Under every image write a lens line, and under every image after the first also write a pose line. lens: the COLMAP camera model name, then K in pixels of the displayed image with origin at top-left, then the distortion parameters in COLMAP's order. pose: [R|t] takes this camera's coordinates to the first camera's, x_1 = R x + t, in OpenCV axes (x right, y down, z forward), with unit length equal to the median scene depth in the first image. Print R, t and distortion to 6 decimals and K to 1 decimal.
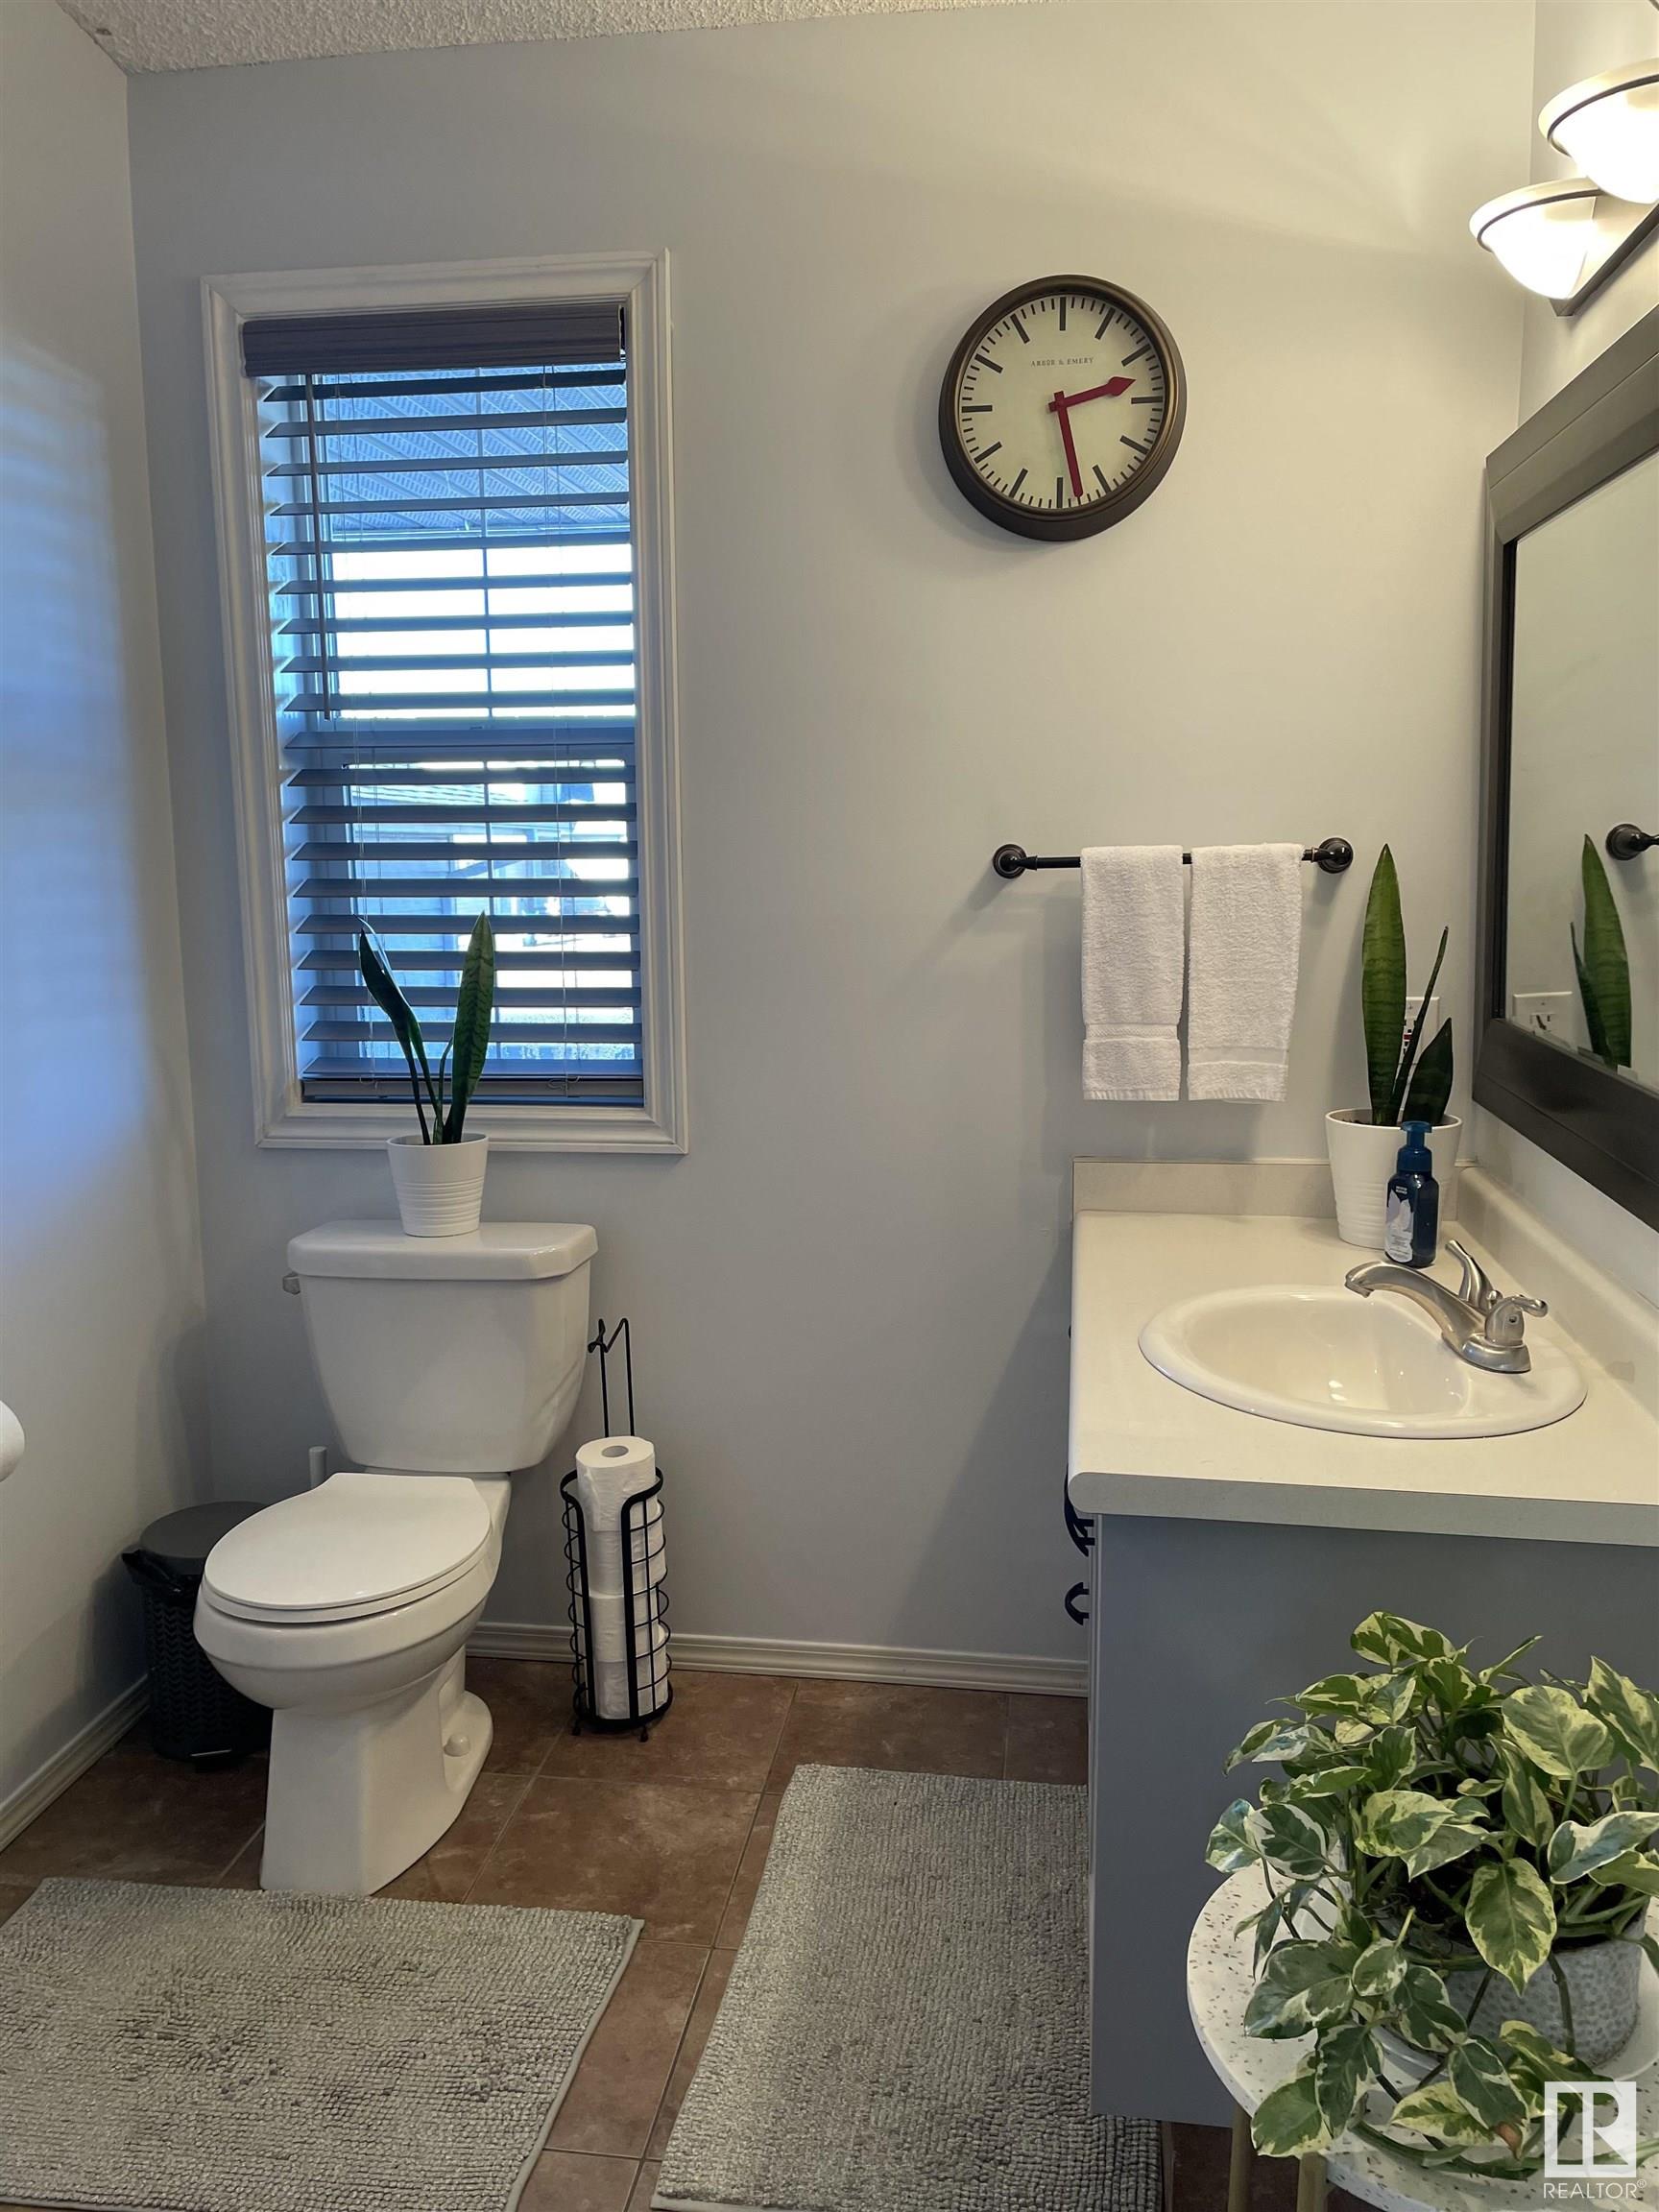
lens RADIAL K [[1654.2, 0, 829.5], [0, 1654.2, 1106.0], [0, 0, 1]] dist [0.006400, -0.001387]
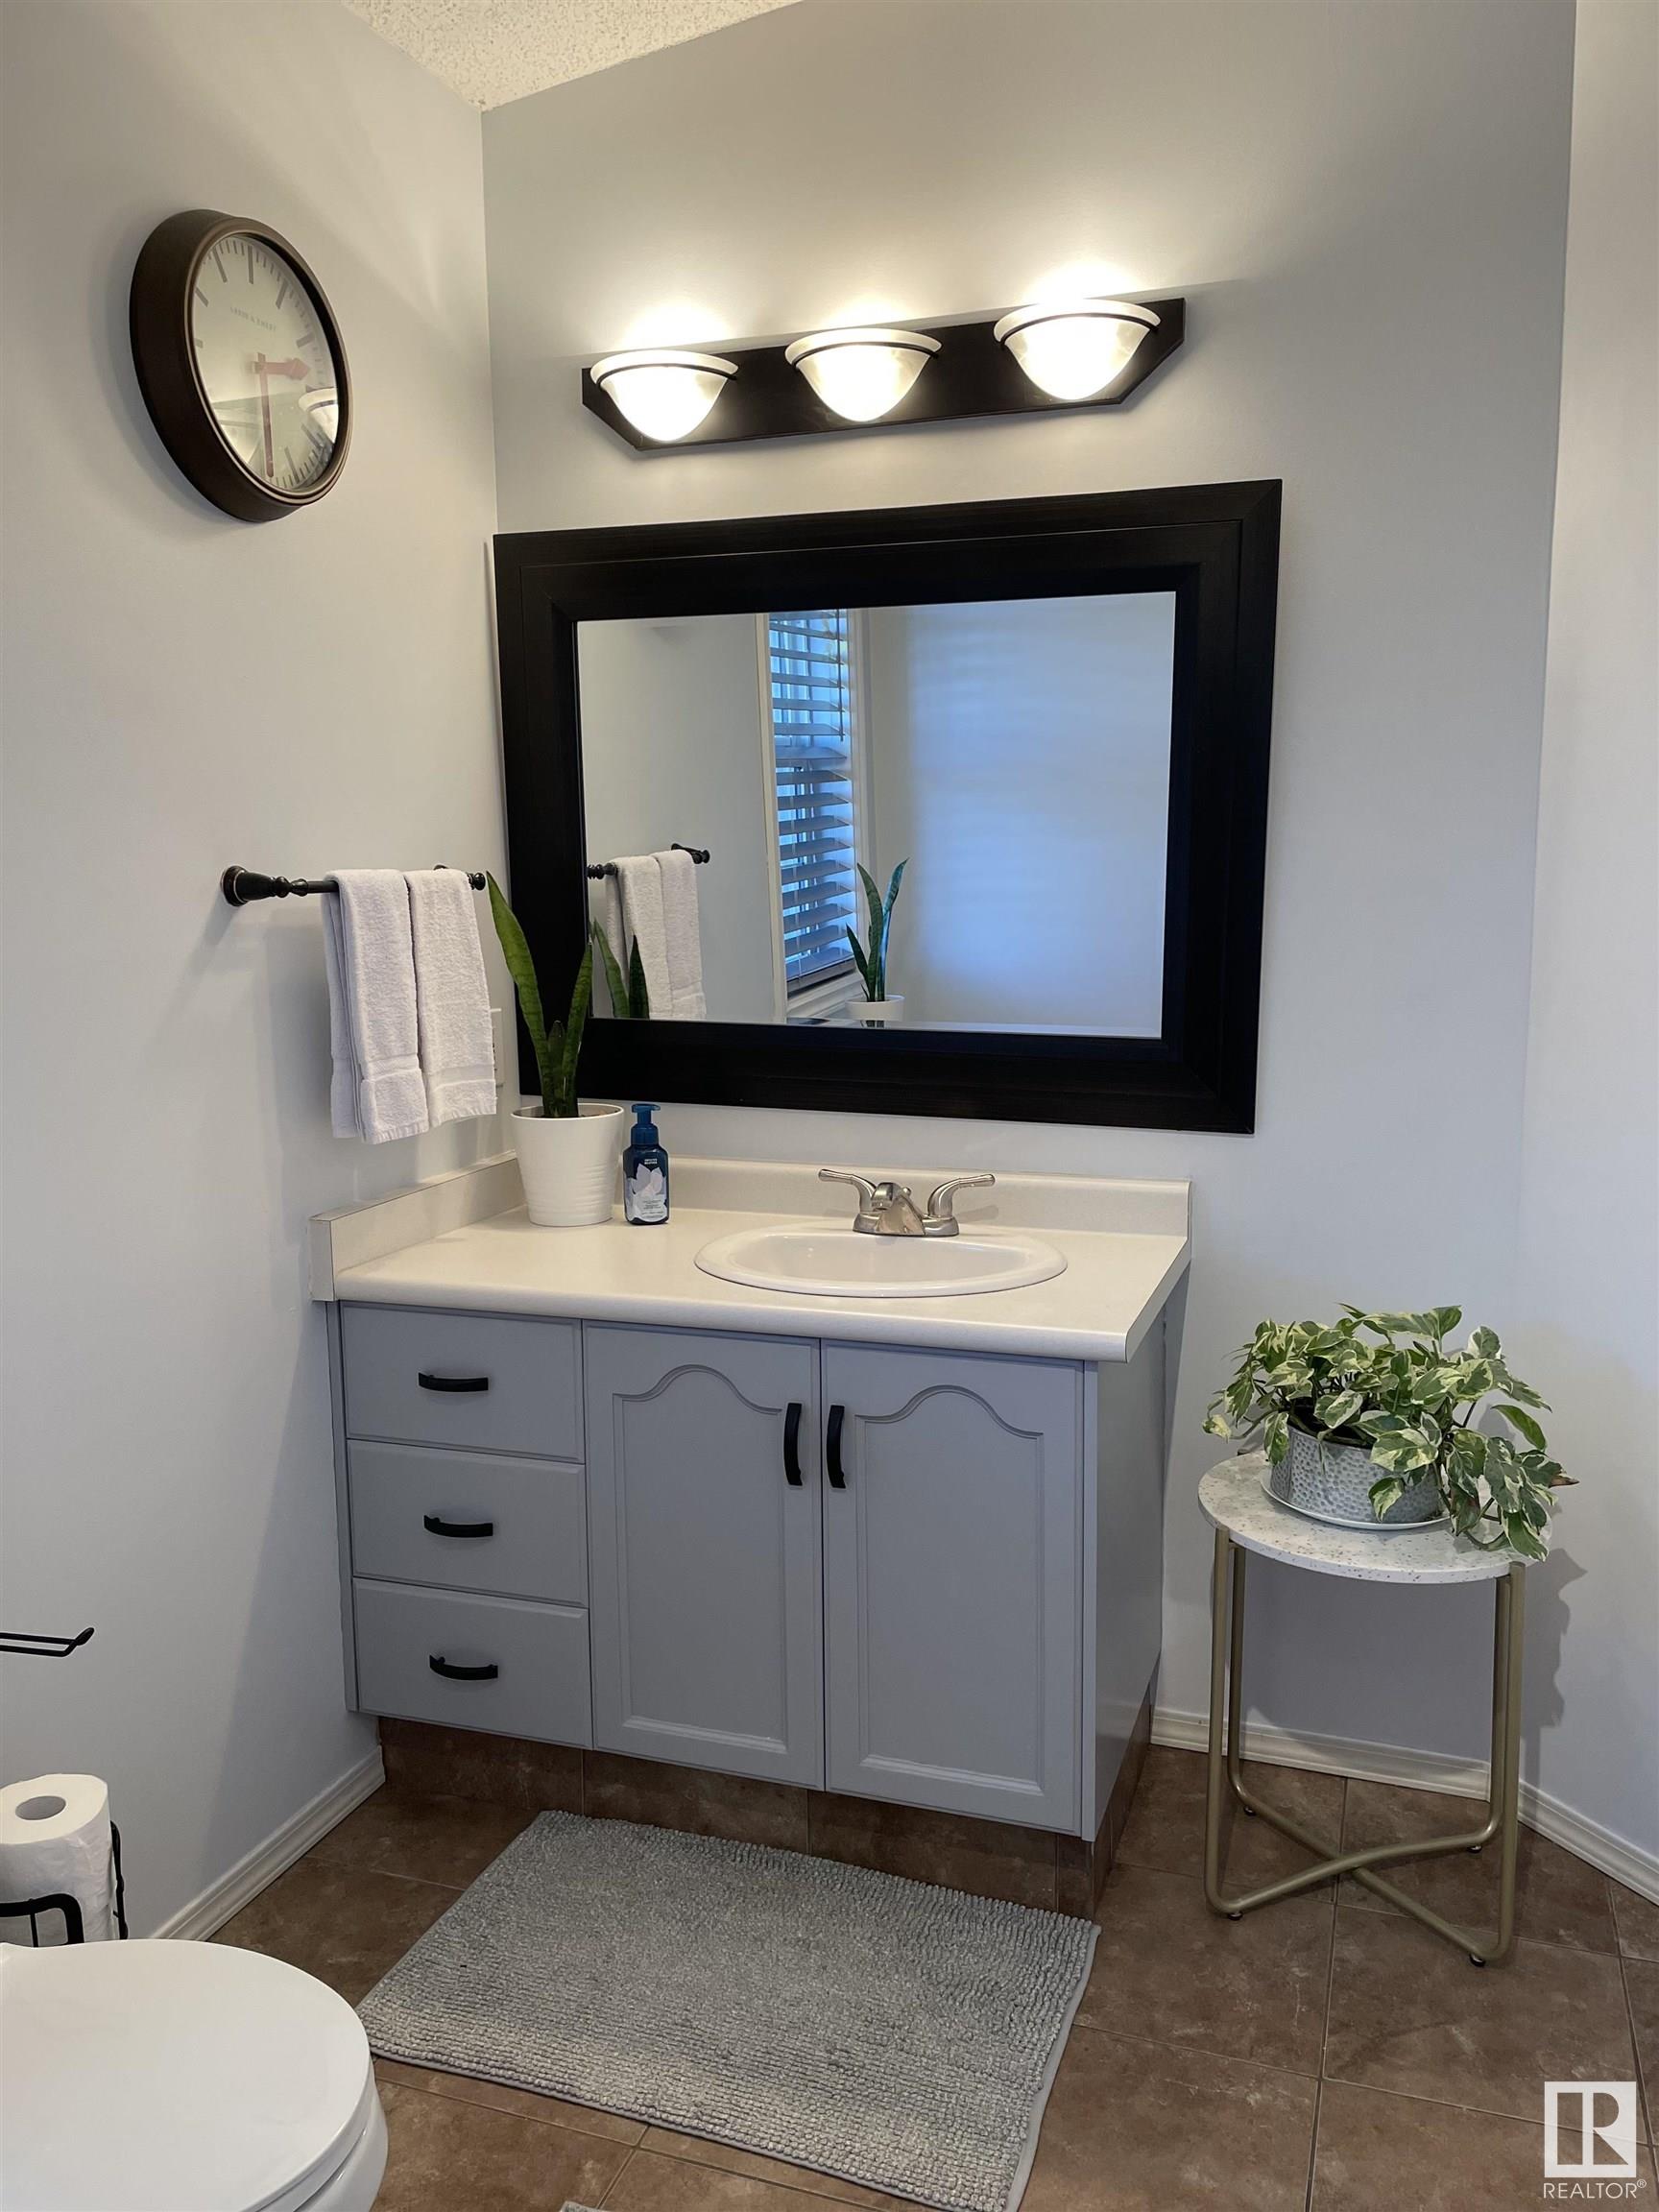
lens RADIAL K [[1719.1, 0, 829.5], [0, 1719.1, 1106.0], [0, 0, 1]] dist [0.012732, -0.000942]
pose [[0.176106, -0.124933, 0.976411, -0.742716], [0.155935, 0.982929, 0.097642, -0.079931], [-0.971942, 0.135061, 0.192581, 0.575295]]
